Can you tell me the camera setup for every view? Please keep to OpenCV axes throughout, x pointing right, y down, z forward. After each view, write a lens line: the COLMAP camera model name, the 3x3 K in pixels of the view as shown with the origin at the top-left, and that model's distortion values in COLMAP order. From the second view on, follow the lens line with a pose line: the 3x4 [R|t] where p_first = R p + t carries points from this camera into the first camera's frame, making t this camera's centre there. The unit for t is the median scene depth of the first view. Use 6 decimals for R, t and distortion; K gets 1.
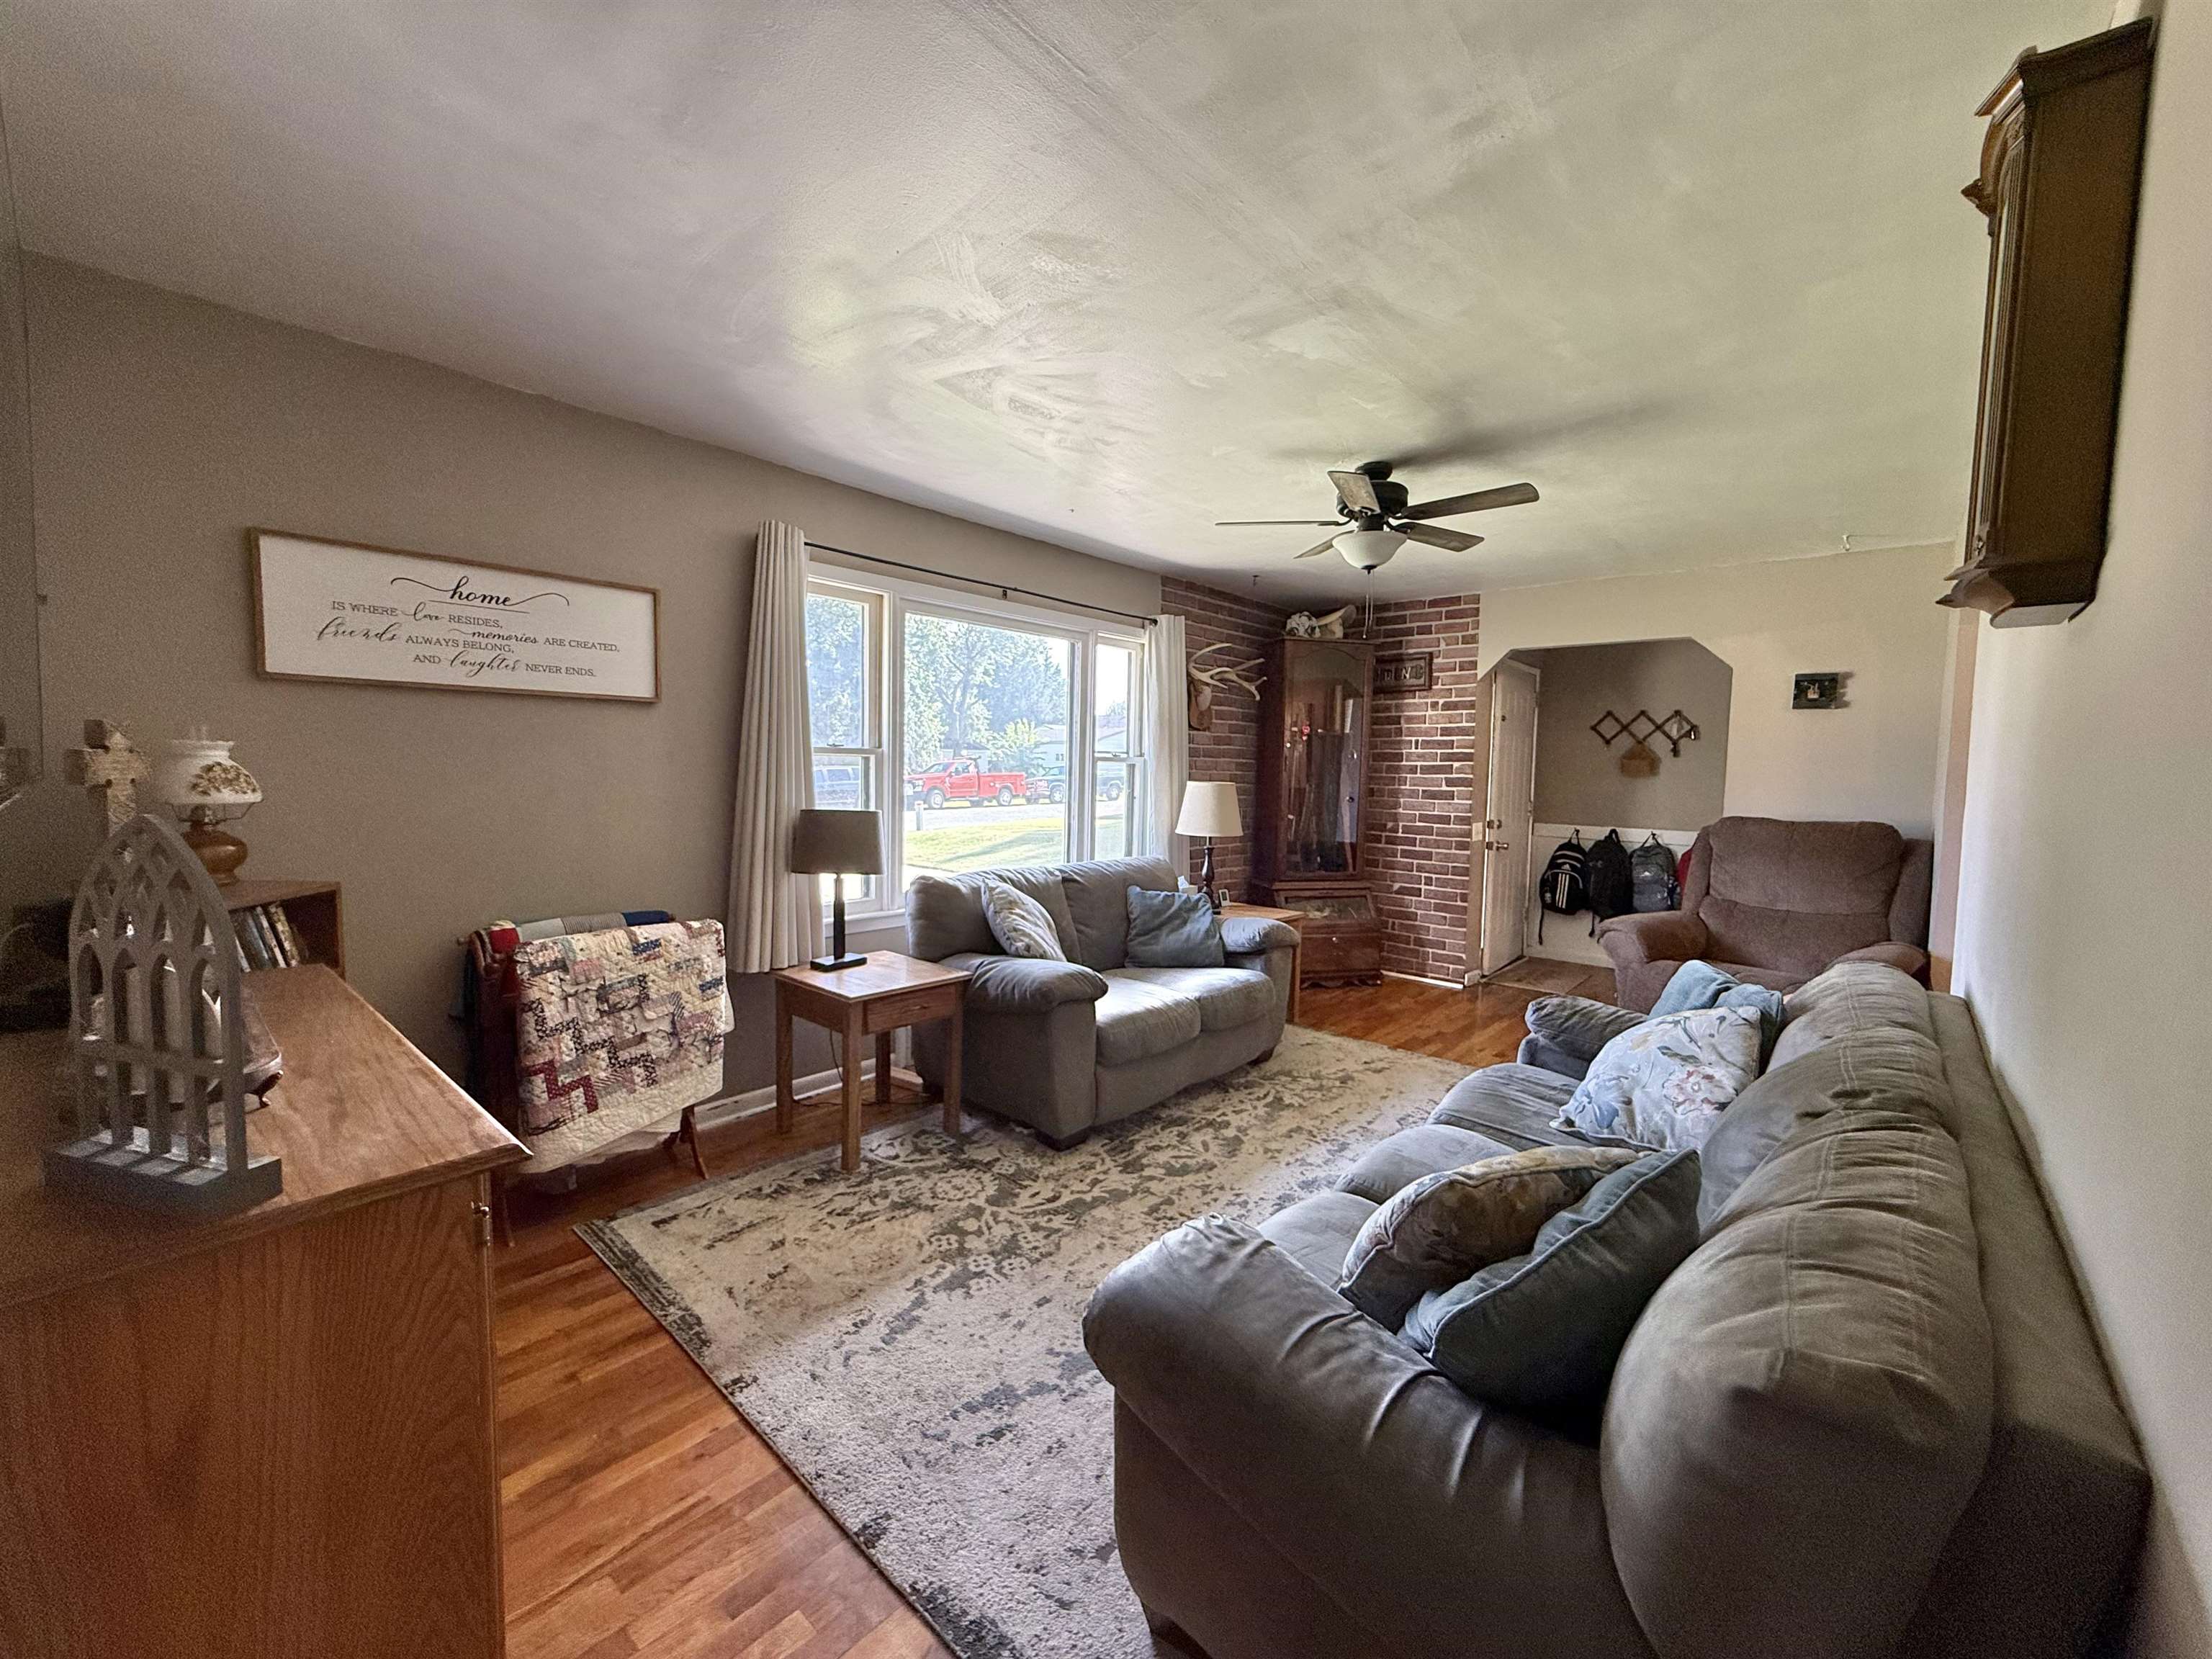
lens RADIAL K [[890.5, 0, 1102.7], [0, 890.5, 825.5], [0, 0, 1]] dist [0.002107, 0.000452]
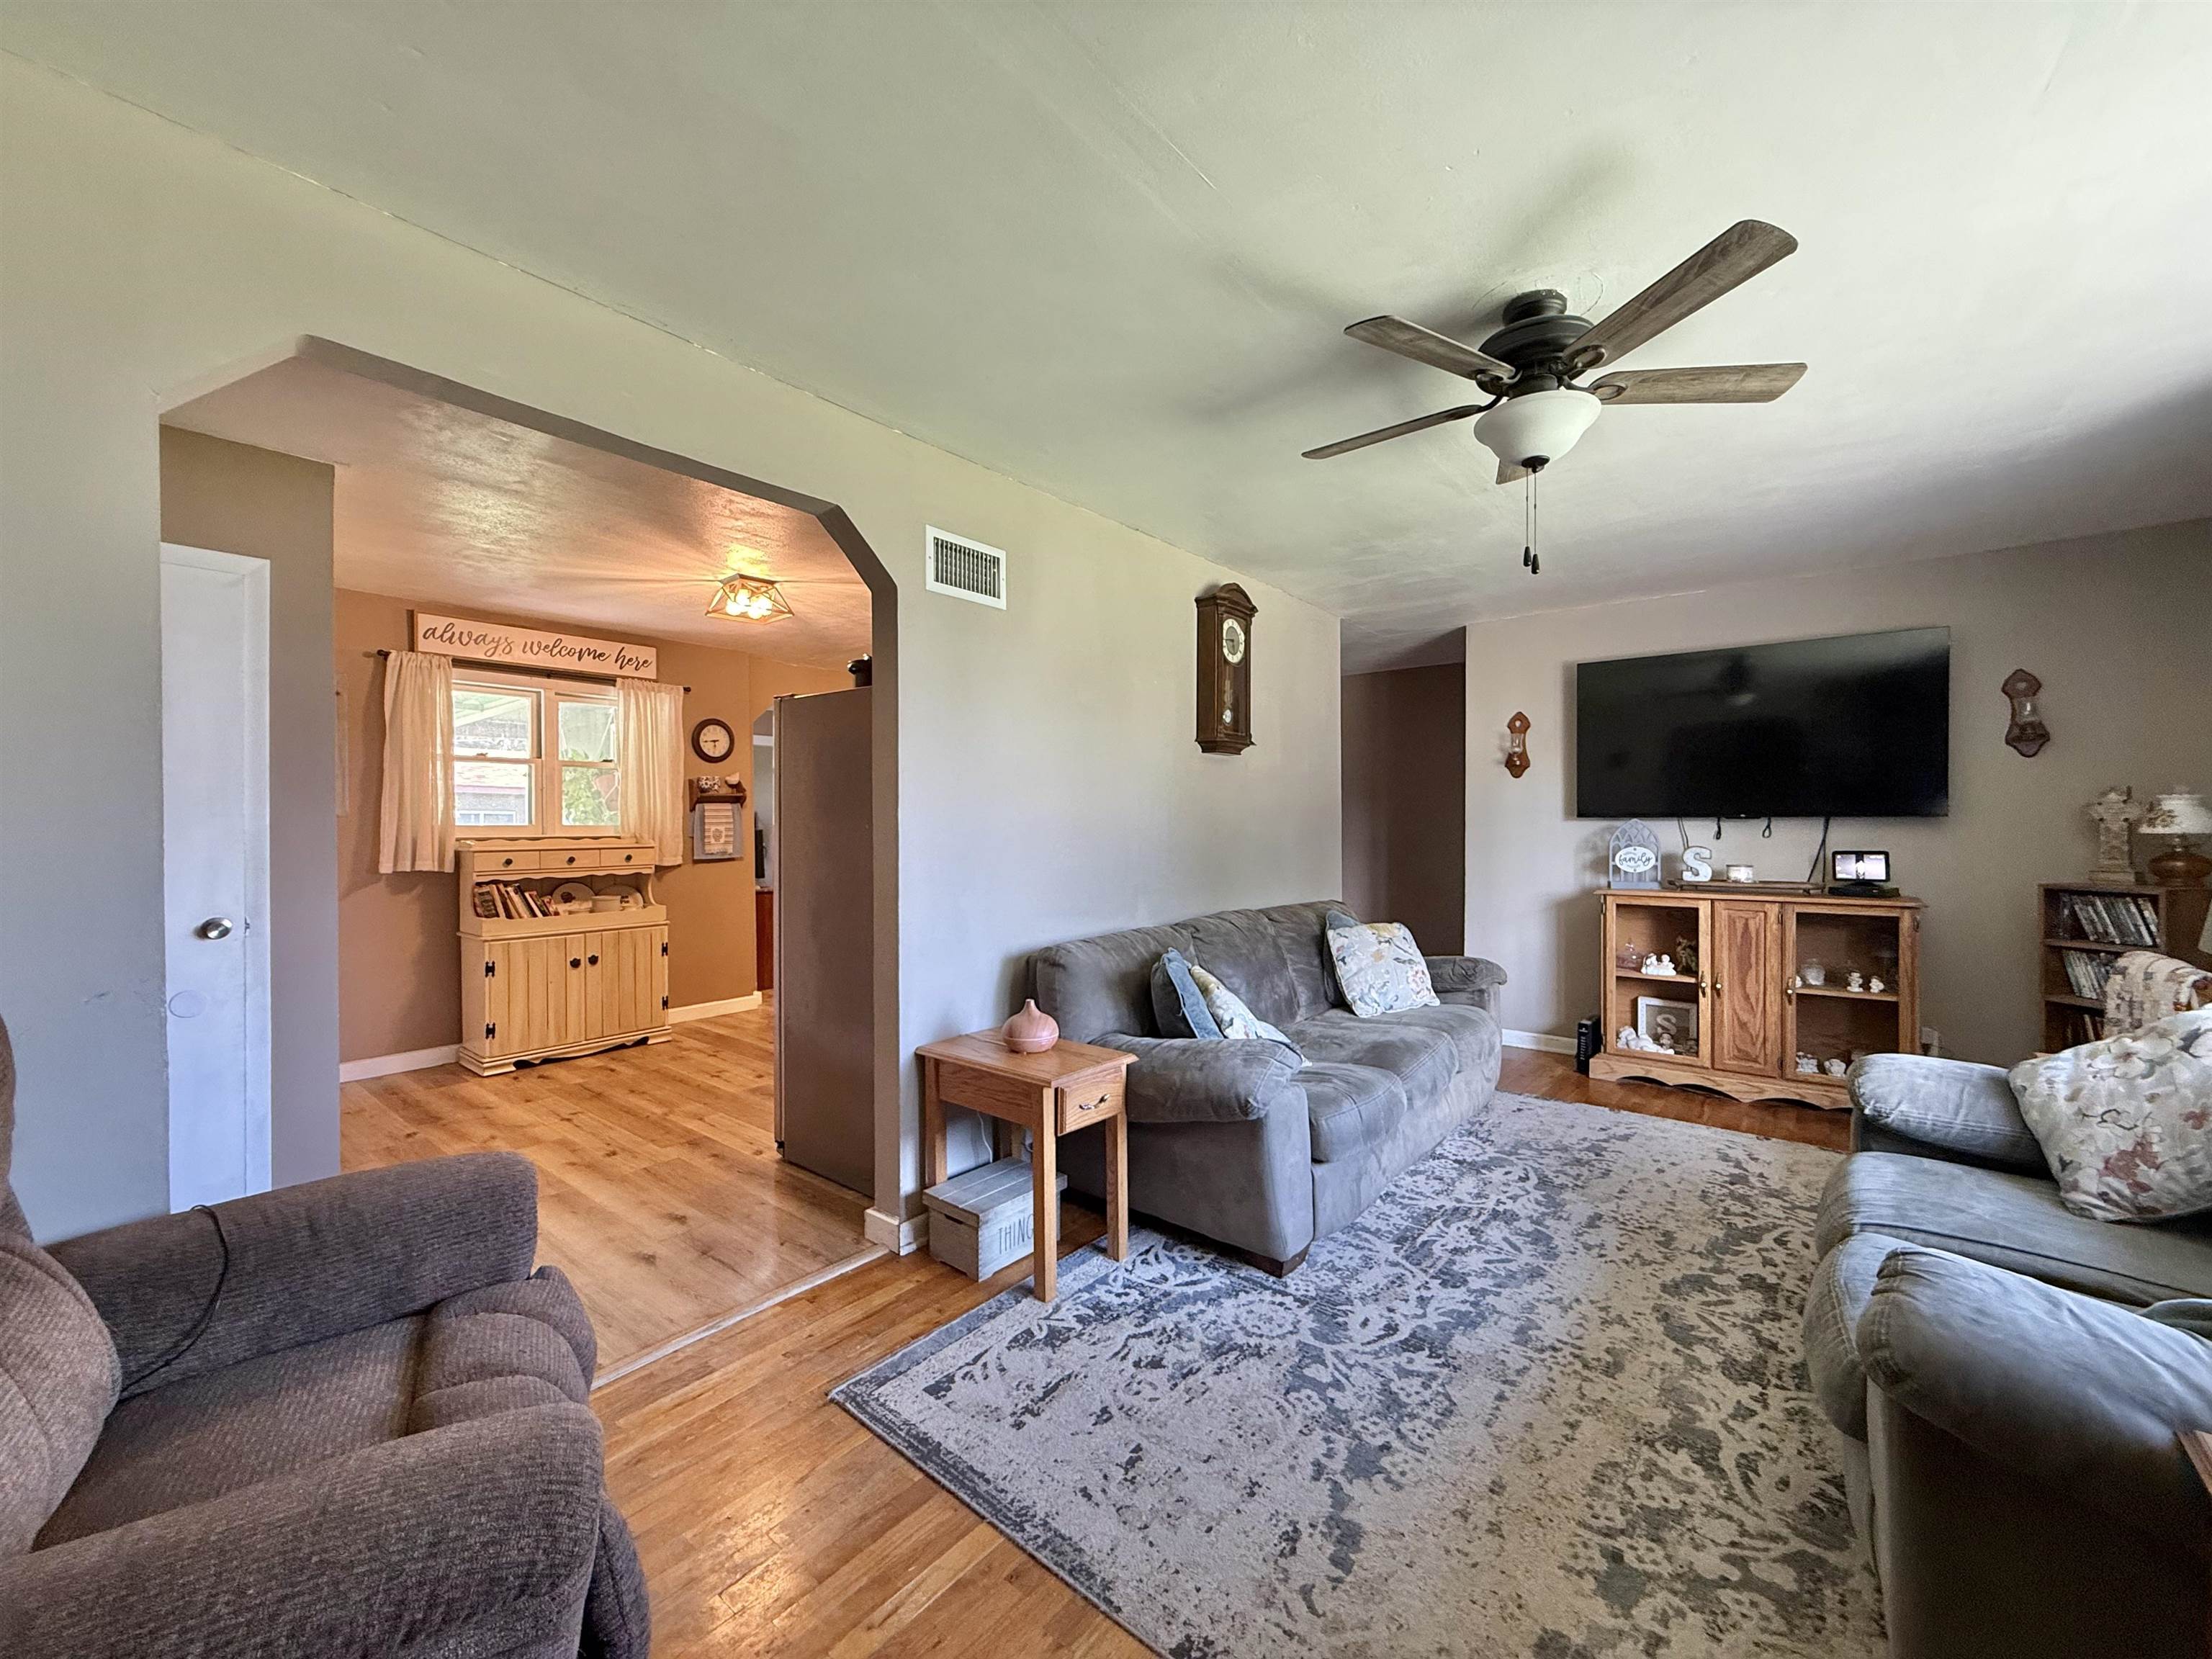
lens RADIAL K [[890.5, 0, 1106.9], [0, 890.5, 826.4], [0, 0, 1]] dist [0.002107, 0.000452]
pose [[-0.998949, -0.015990, -0.042946, 0.681212], [-0.019030, 0.997271, 0.071340, -0.081755], [0.041688, 0.072082, -0.996527, 1.788797]]
